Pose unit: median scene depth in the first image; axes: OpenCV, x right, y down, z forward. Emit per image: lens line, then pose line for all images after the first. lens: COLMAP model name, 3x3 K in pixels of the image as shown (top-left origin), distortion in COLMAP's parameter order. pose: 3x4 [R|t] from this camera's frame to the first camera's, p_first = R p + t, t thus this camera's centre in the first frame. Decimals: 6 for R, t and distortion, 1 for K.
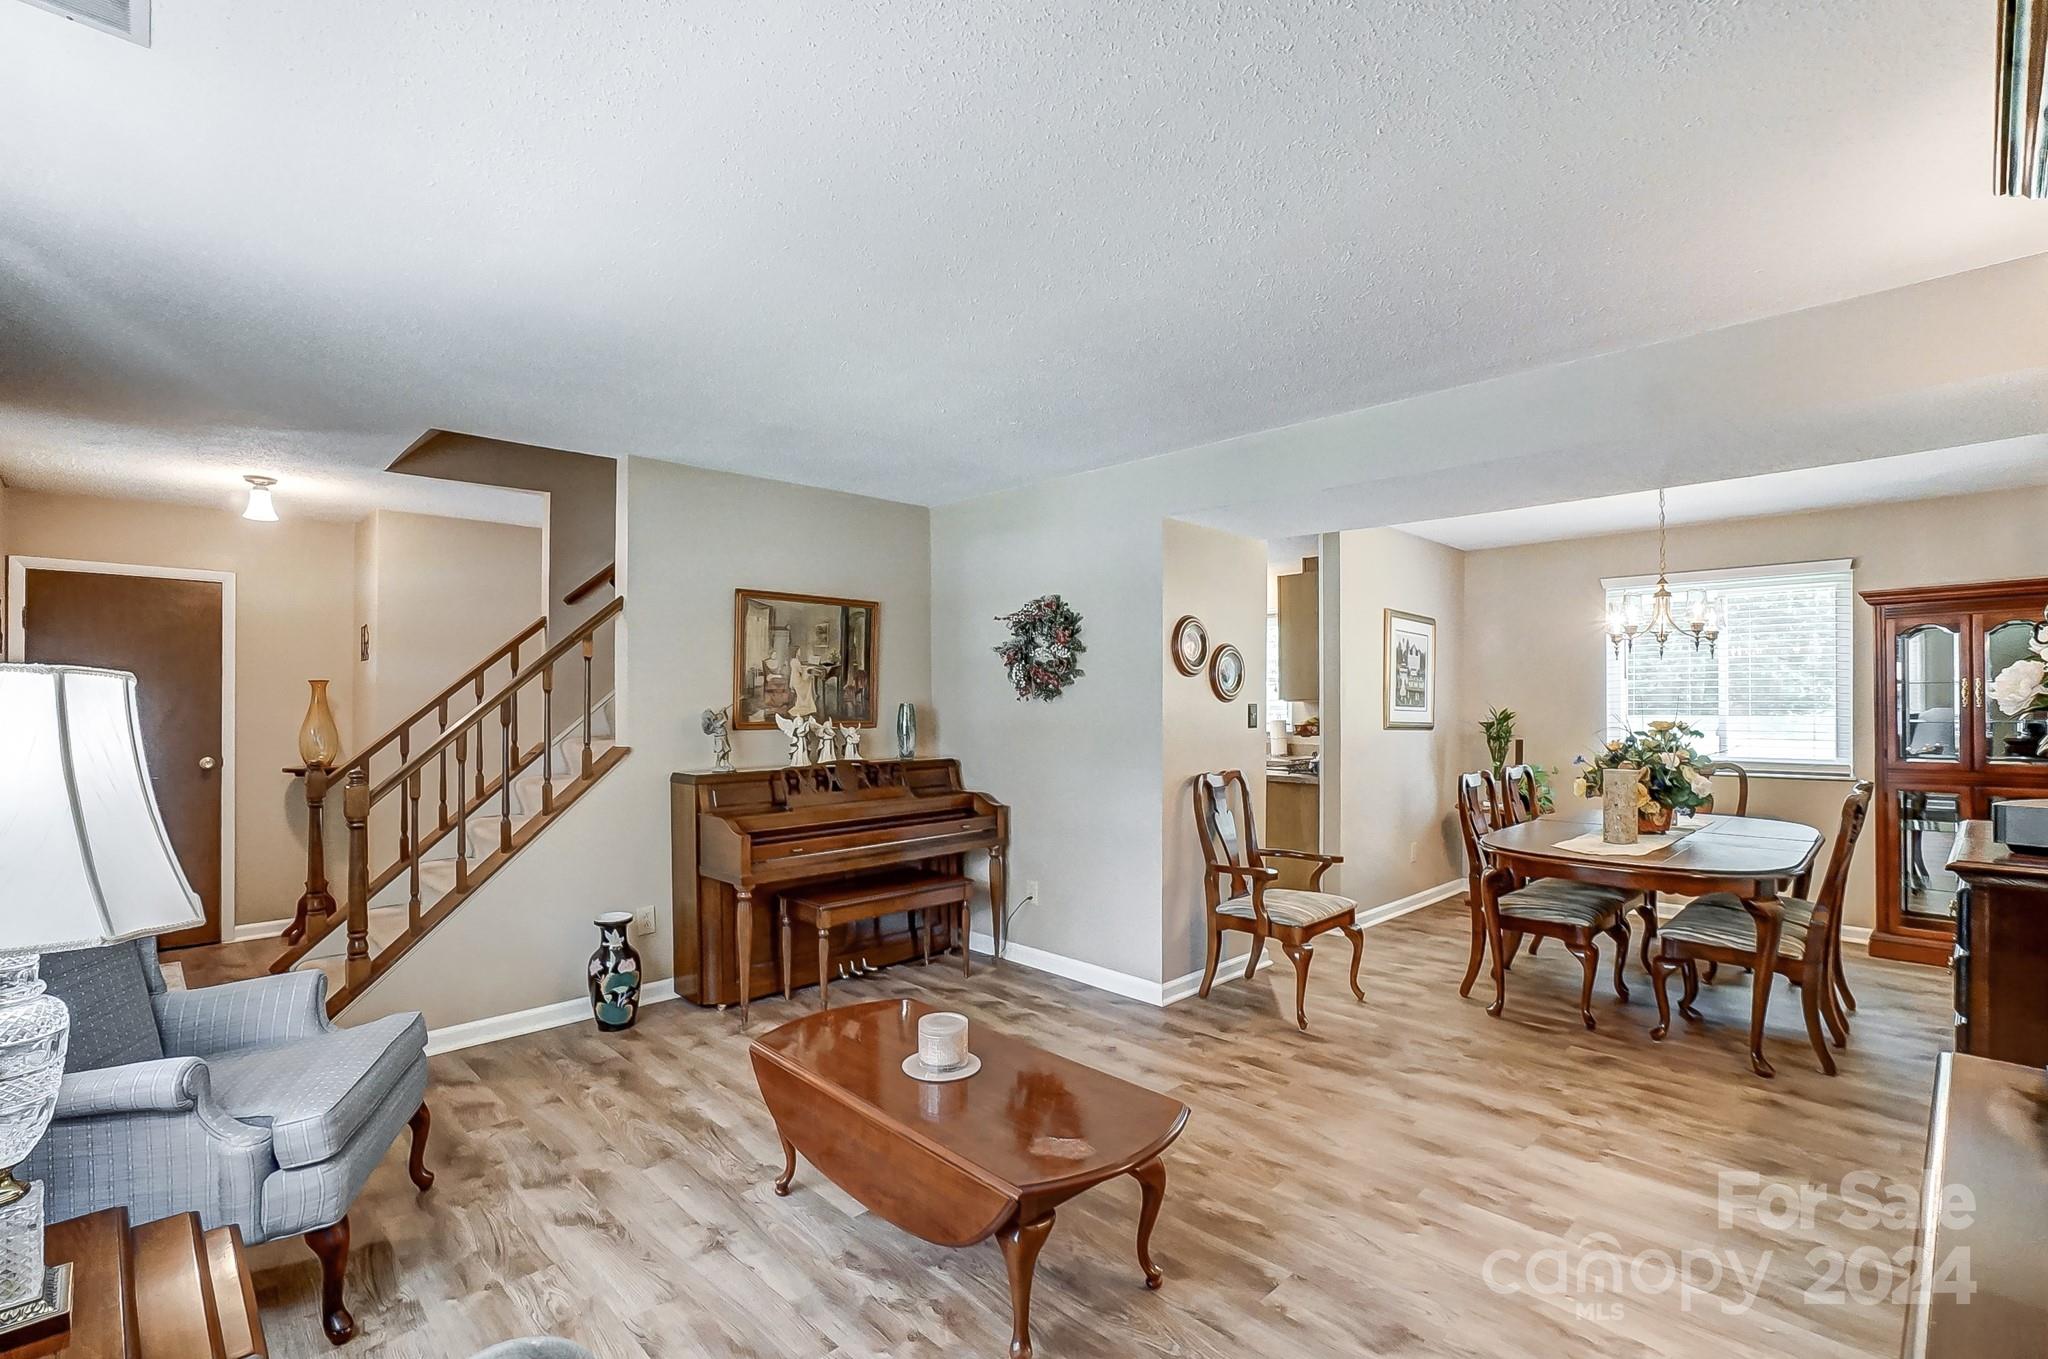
lens RADIAL K [[930.4, 0, 988.3], [0, 930.4, 703.6], [0, 0, 1]] dist [-0.011756, 0.000391]
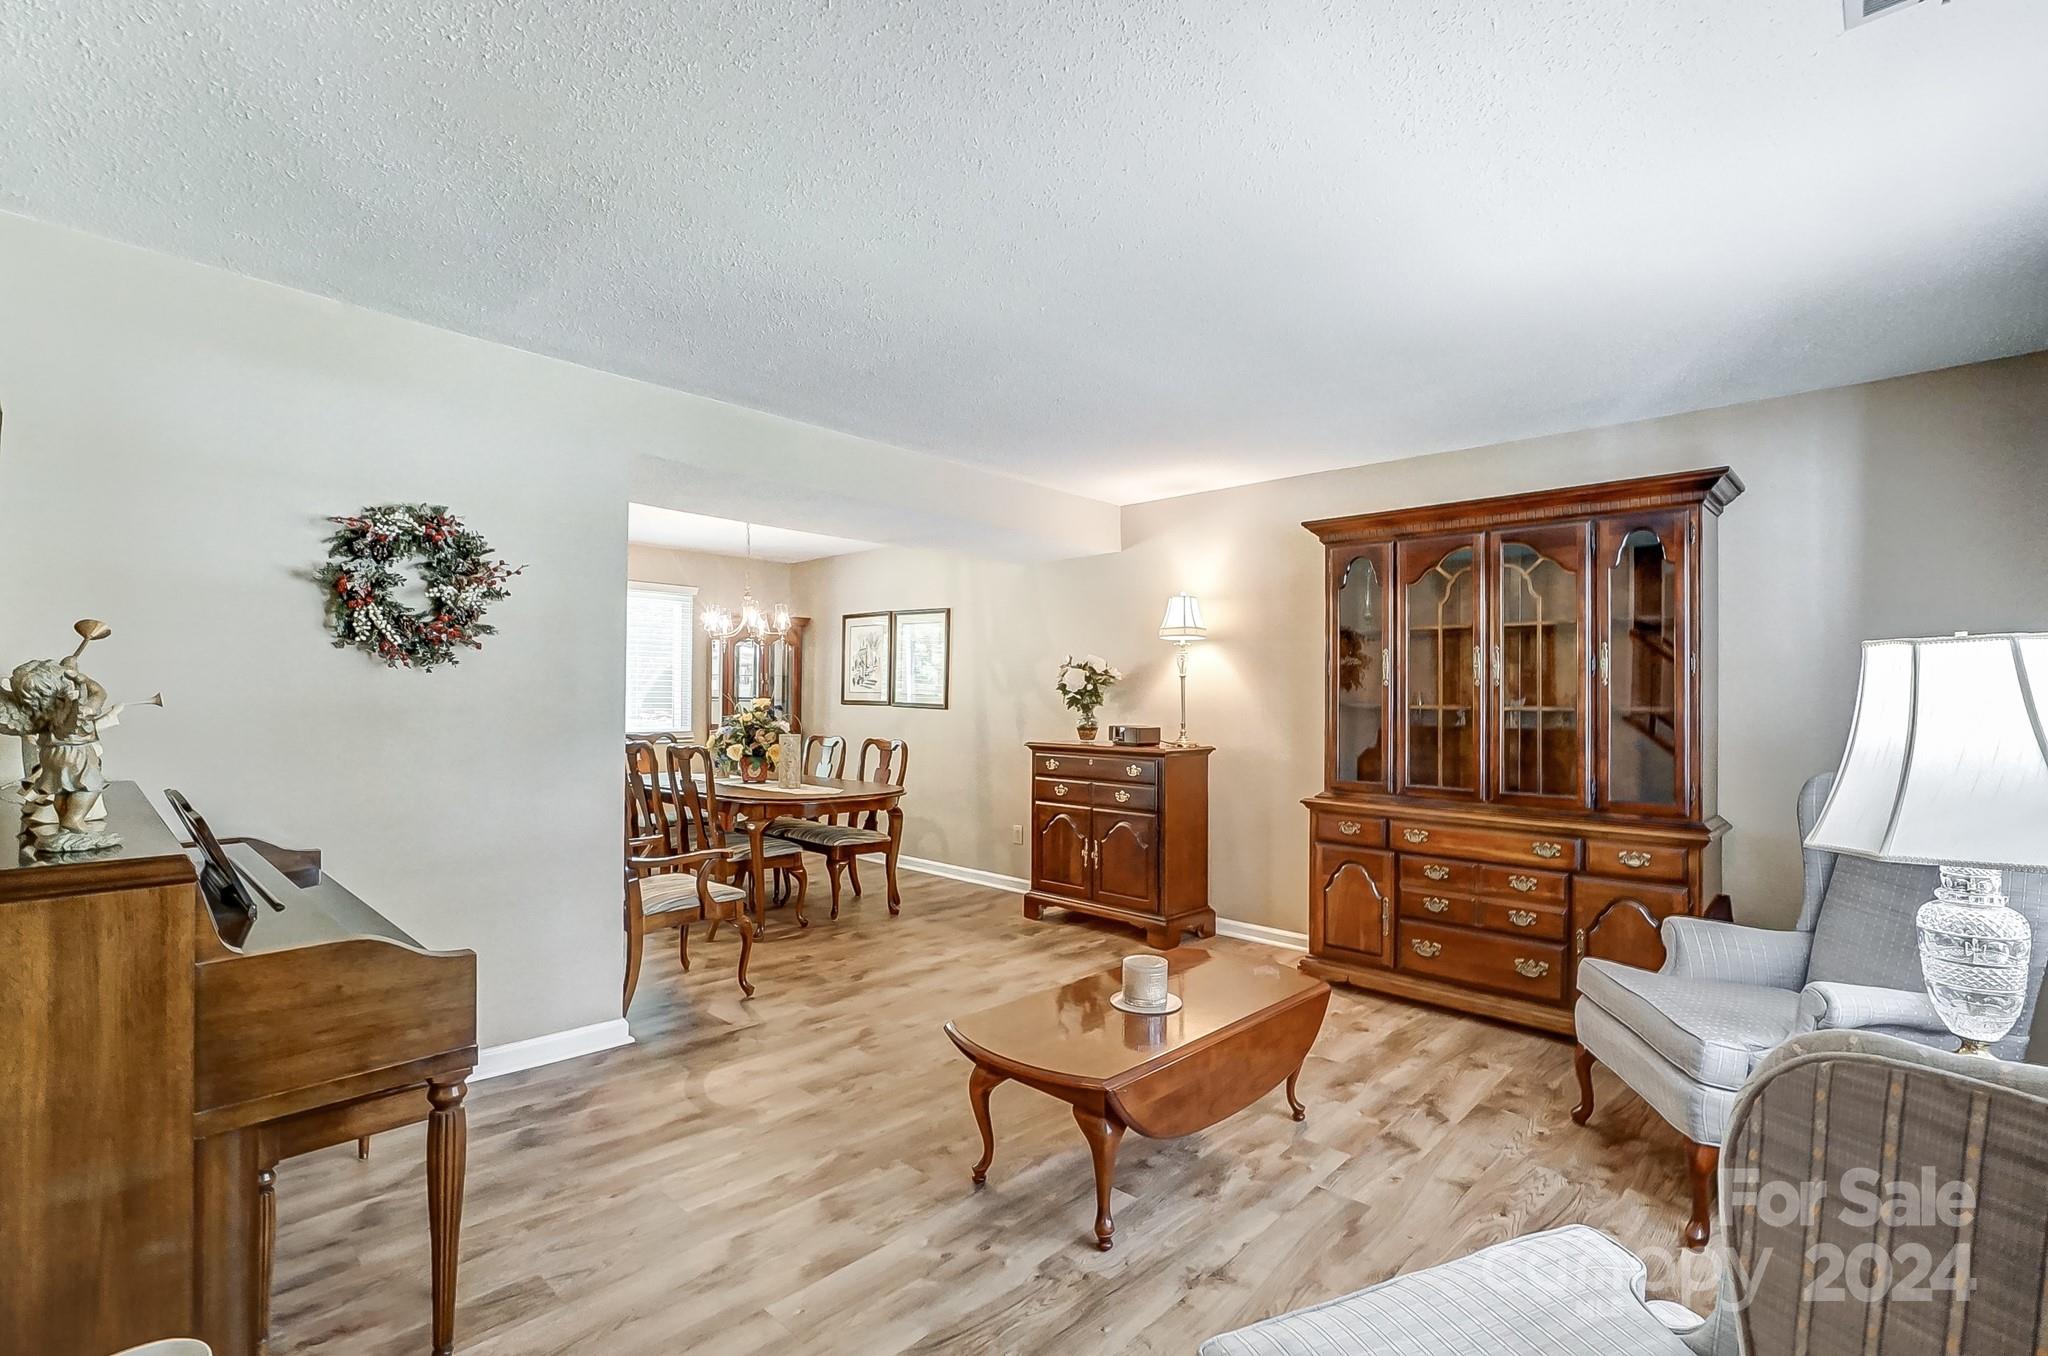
lens RADIAL K [[934.2, 0, 1024.0], [0, 934.2, 678.0], [0, 0, 1]] dist [-0.030509, 0.000754]
pose [[-0.063611, 0.024268, 0.997680, -0.613521], [-0.003496, 0.999693, -0.024540, 0.018336], [-0.997969, -0.005049, -0.063507, 0.649275]]
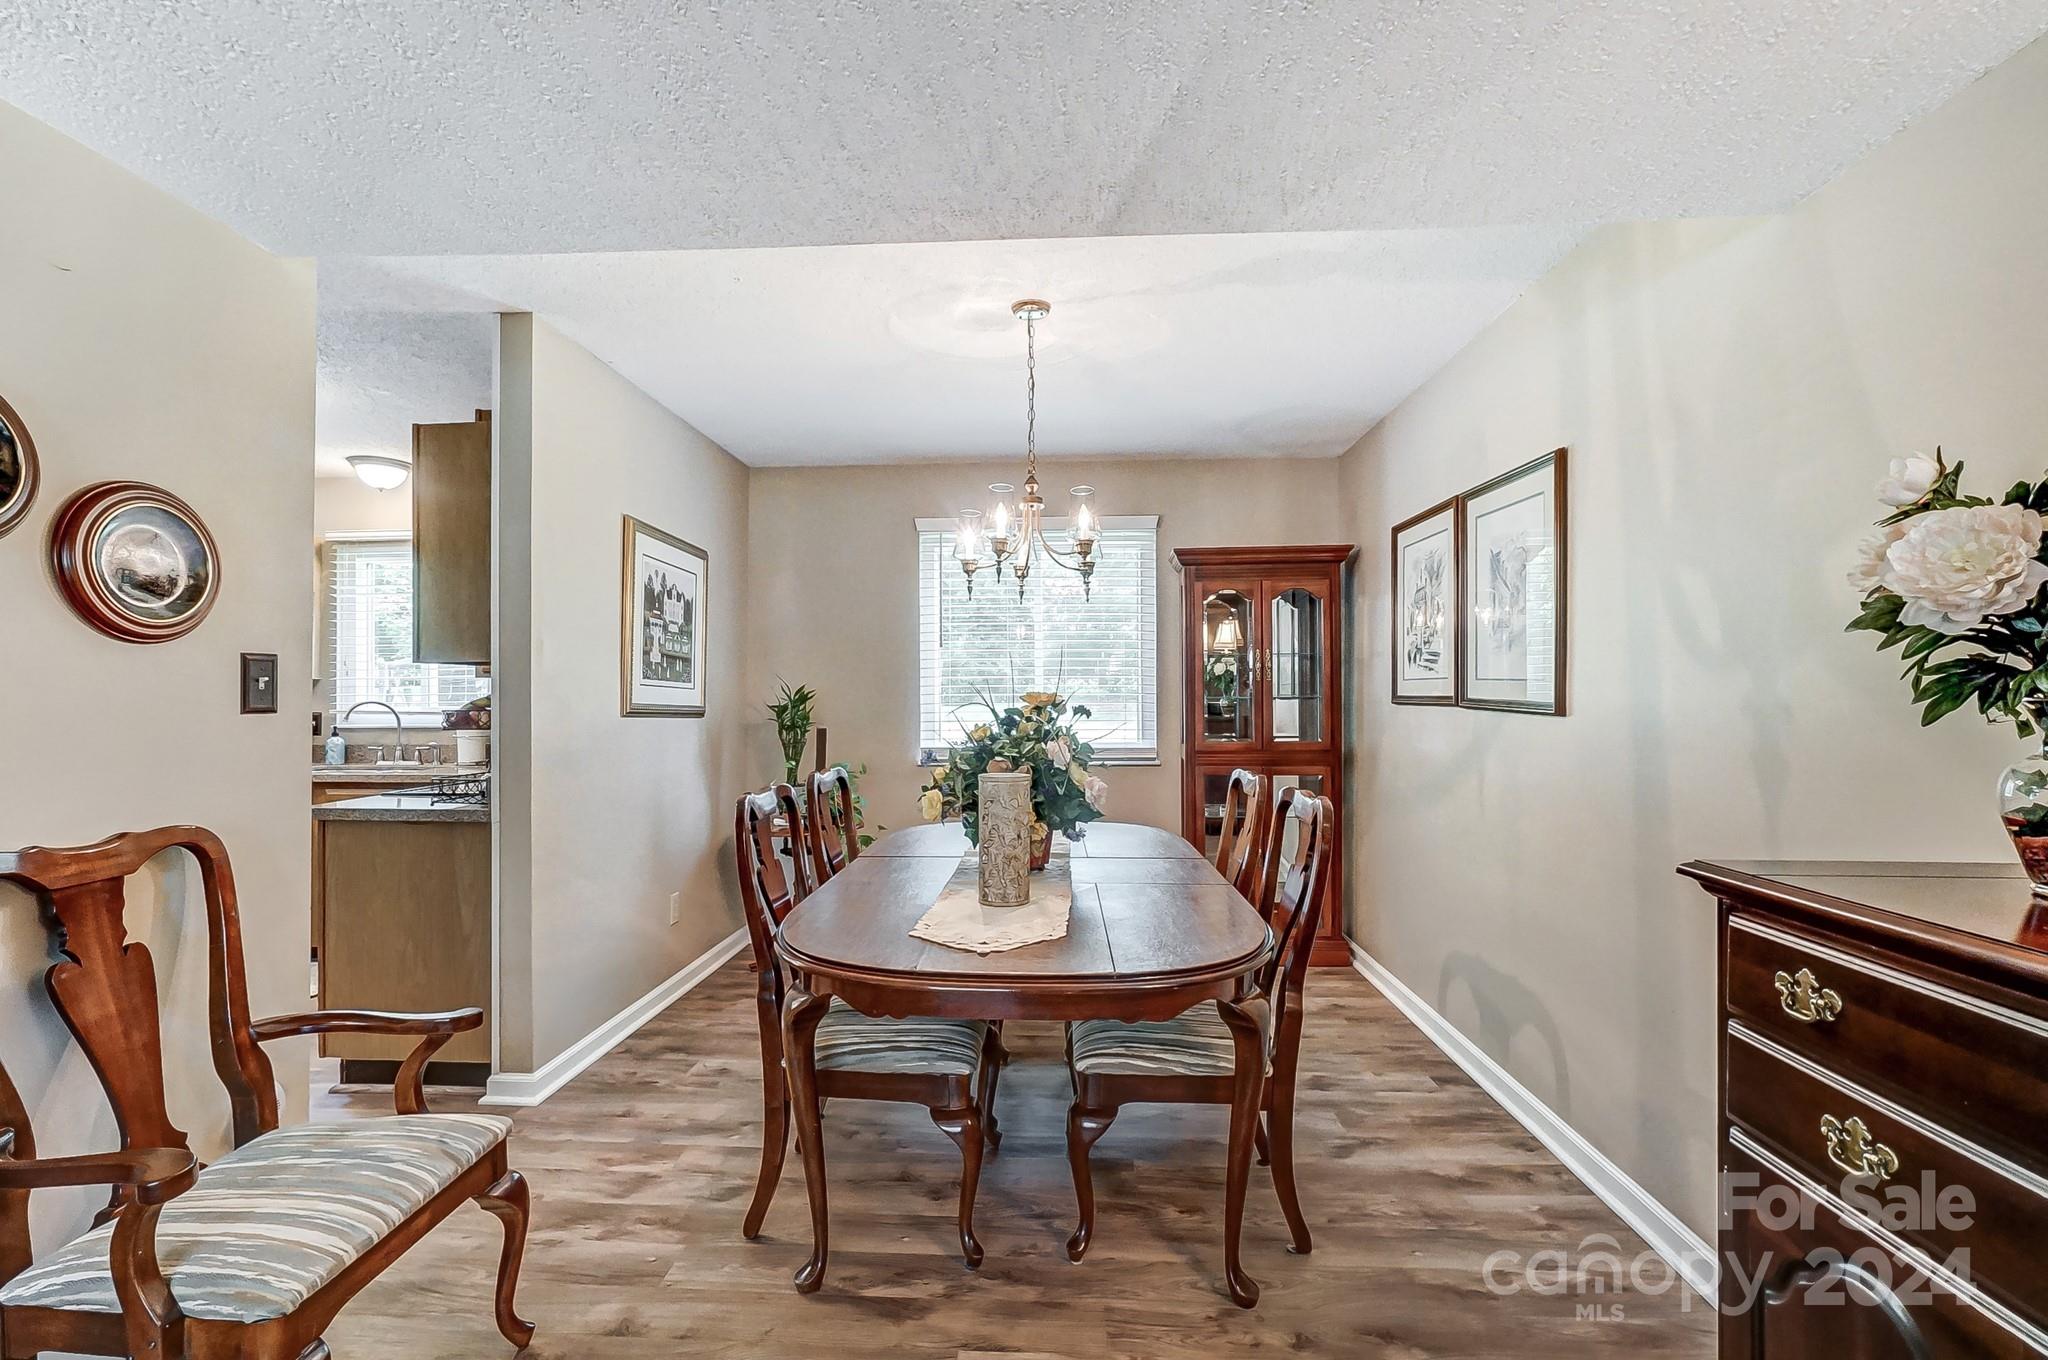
lens RADIAL K [[905.2, 0, 1025.9], [0, 905.2, 698.9], [0, 0, 1]] dist [-0.012018, 0.000066]
pose [[0.715202, 0.000197, 0.698918, 0.262456], [0.001101, 0.999998, -0.001408, 0.022386], [-0.698917, 0.001777, 0.715200, 0.513363]]
